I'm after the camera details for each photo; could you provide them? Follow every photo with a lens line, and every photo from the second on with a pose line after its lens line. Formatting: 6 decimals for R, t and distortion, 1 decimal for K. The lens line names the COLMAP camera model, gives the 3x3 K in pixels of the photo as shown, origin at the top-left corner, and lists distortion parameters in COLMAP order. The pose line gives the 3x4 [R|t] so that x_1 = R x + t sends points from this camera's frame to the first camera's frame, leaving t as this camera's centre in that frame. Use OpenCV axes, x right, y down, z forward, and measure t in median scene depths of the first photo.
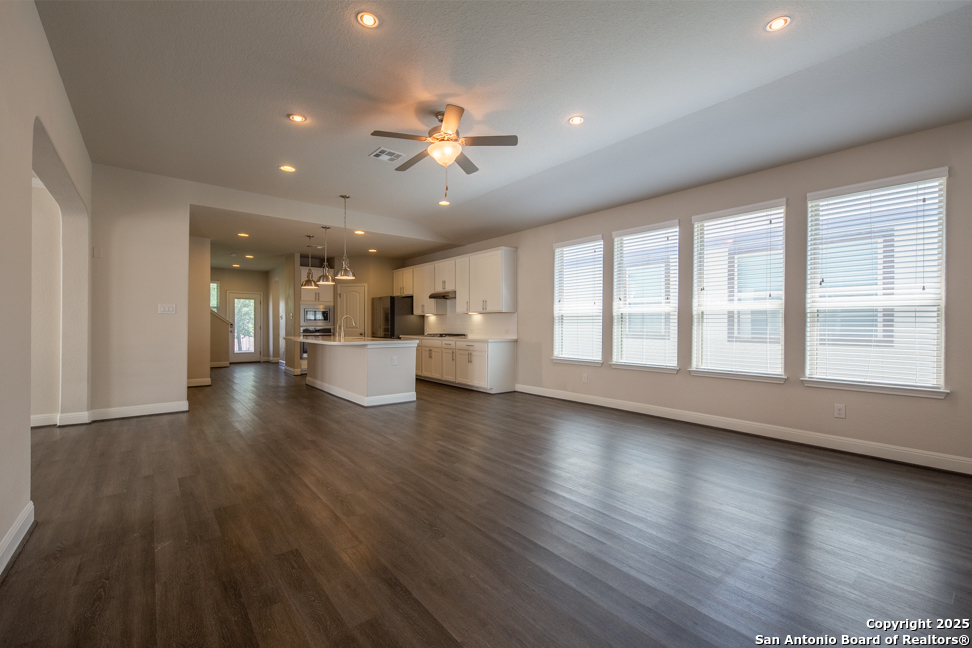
lens RADIAL K [[413.2, 0, 482.9], [0, 413.2, 325.4], [0, 0, 1]] dist [0.003636, 0.000073]
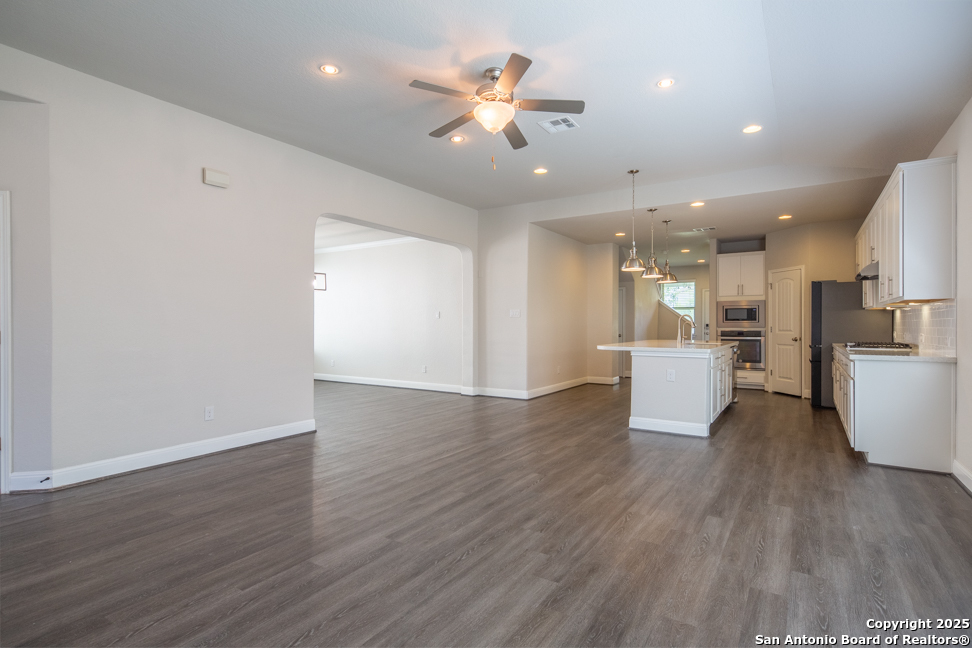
lens RADIAL K [[484.3, 0, 488.2], [0, 484.3, 327.6], [0, 0, 1]] dist [0.009572, -0.000184]
pose [[0.315365, 0.003022, -0.948966, 0.459160], [-0.001175, 0.999995, 0.002794, -0.000979], [0.948970, 0.000234, 0.315367, 0.385188]]
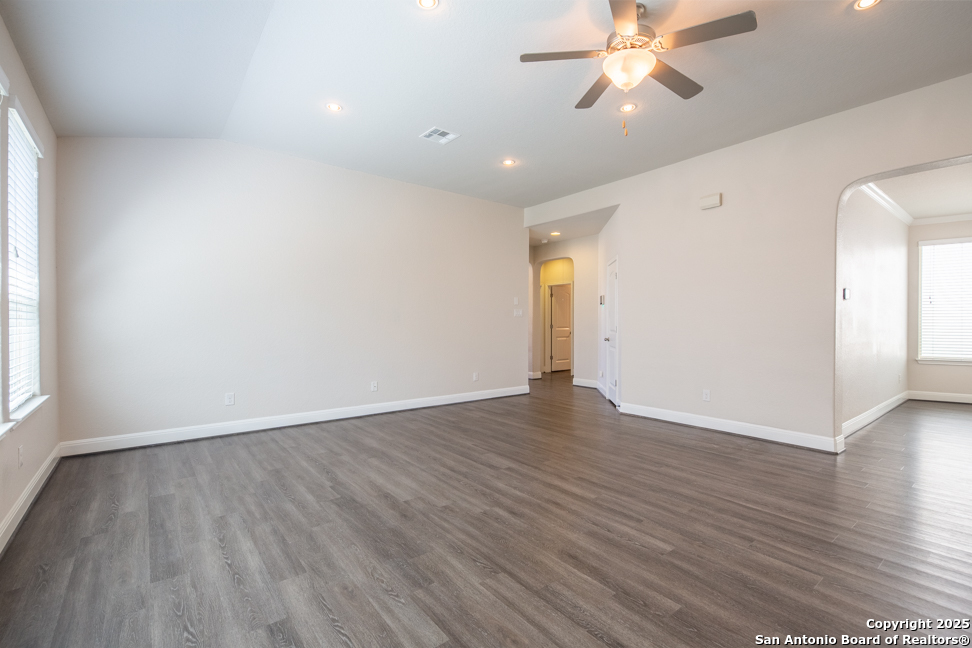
lens RADIAL K [[431.3, 0, 481.5], [0, 431.3, 319.2], [0, 0, 1]] dist [0.007584, 0.000206]
pose [[-0.999914, -0.003413, 0.012625, 0.076671], [-0.003475, 0.999982, -0.004904, -0.004153], [-0.012608, -0.004947, -0.999908, 0.963138]]
